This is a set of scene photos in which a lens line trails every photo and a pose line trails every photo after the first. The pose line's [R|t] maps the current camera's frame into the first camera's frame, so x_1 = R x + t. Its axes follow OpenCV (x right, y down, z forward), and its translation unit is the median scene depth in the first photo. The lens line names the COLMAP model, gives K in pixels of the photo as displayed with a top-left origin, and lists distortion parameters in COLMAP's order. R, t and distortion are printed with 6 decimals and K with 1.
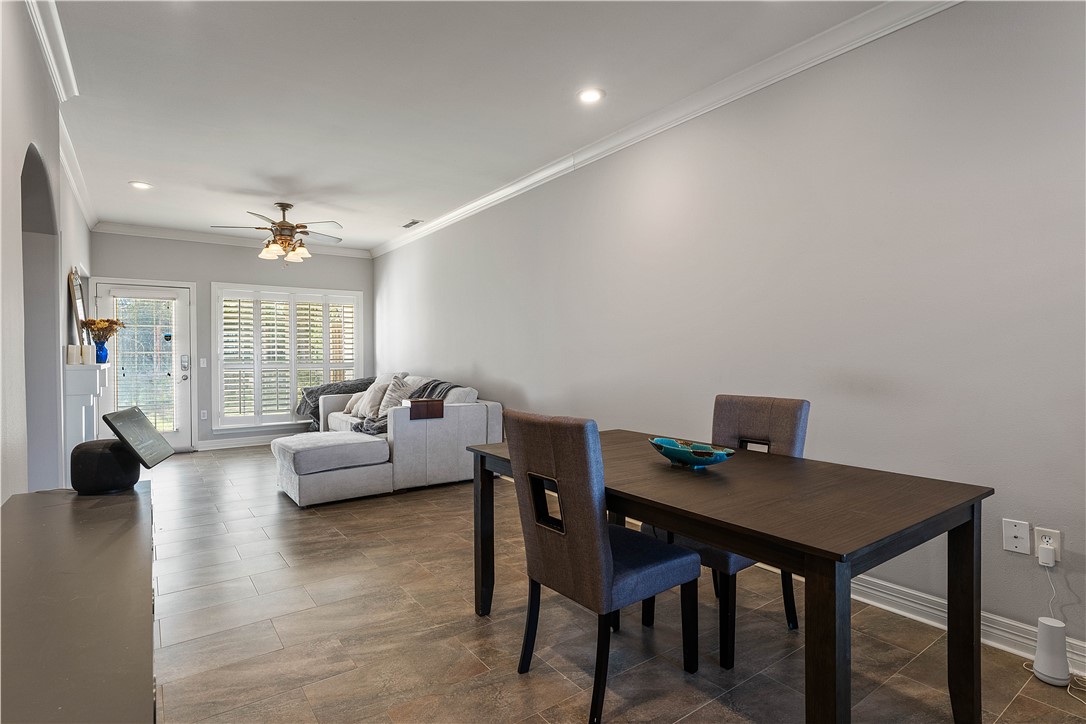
lens RADIAL K [[536.0, 0, 537.5], [0, 536.0, 360.0], [0, 0, 1]] dist [-0.000581, -0.000007]
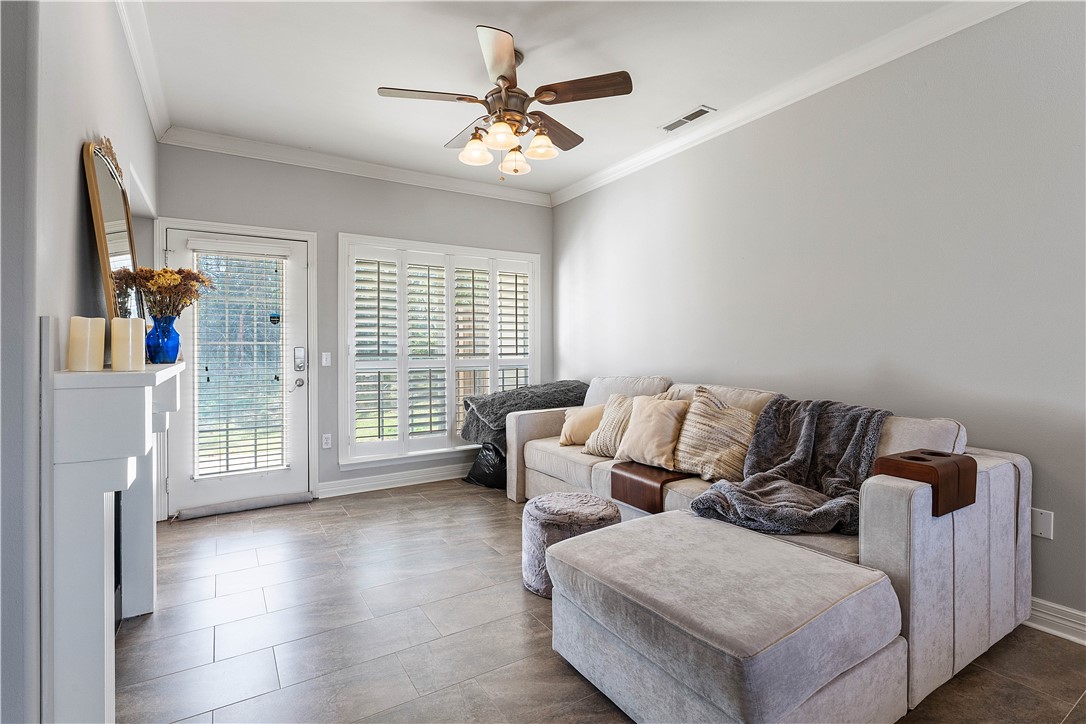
lens RADIAL K [[508.8, 0, 542.7], [0, 508.8, 347.1], [0, 0, 1]] dist [0.003837, -0.000991]
pose [[0.997633, 0.000931, -0.068762, -0.341834], [-0.001788, 0.999921, -0.012411, -0.002096], [0.068745, 0.012504, 0.997556, 0.434247]]
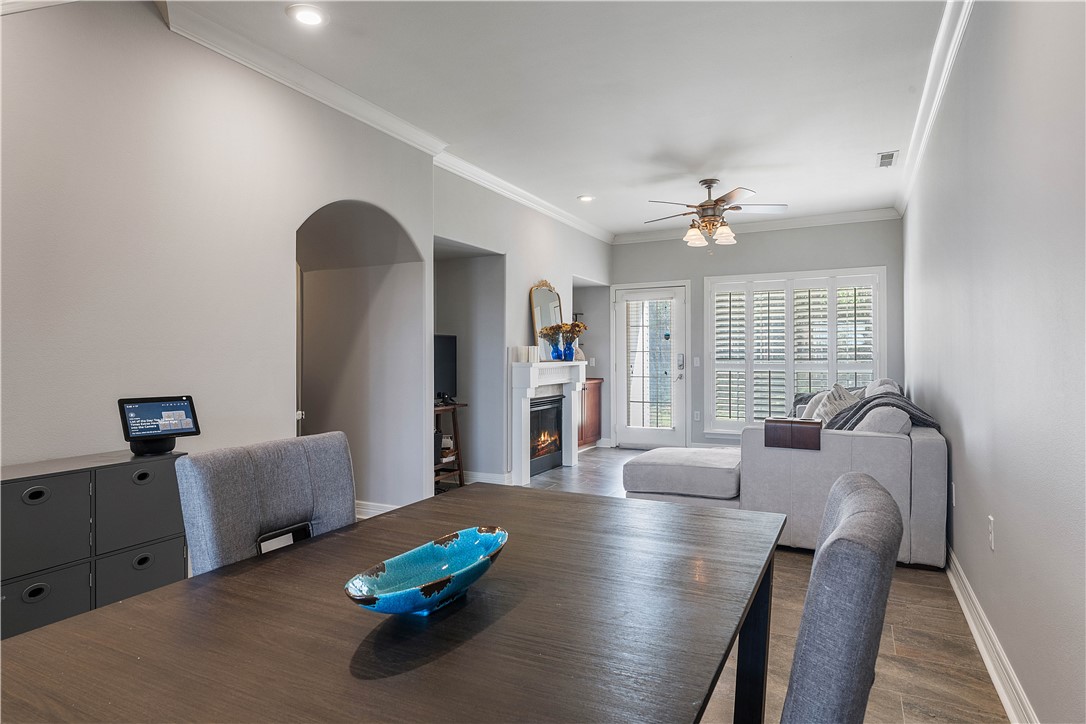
lens RADIAL K [[617.1, 0, 544.2], [0, 617.1, 354.8], [0, 0, 1]] dist [-0.004690, -0.000341]
pose [[0.461772, 0.001898, -0.886997, 0.244999], [-0.006916, 0.999975, -0.001460, -0.004094], [0.886972, 0.006808, 0.461774, 0.256229]]
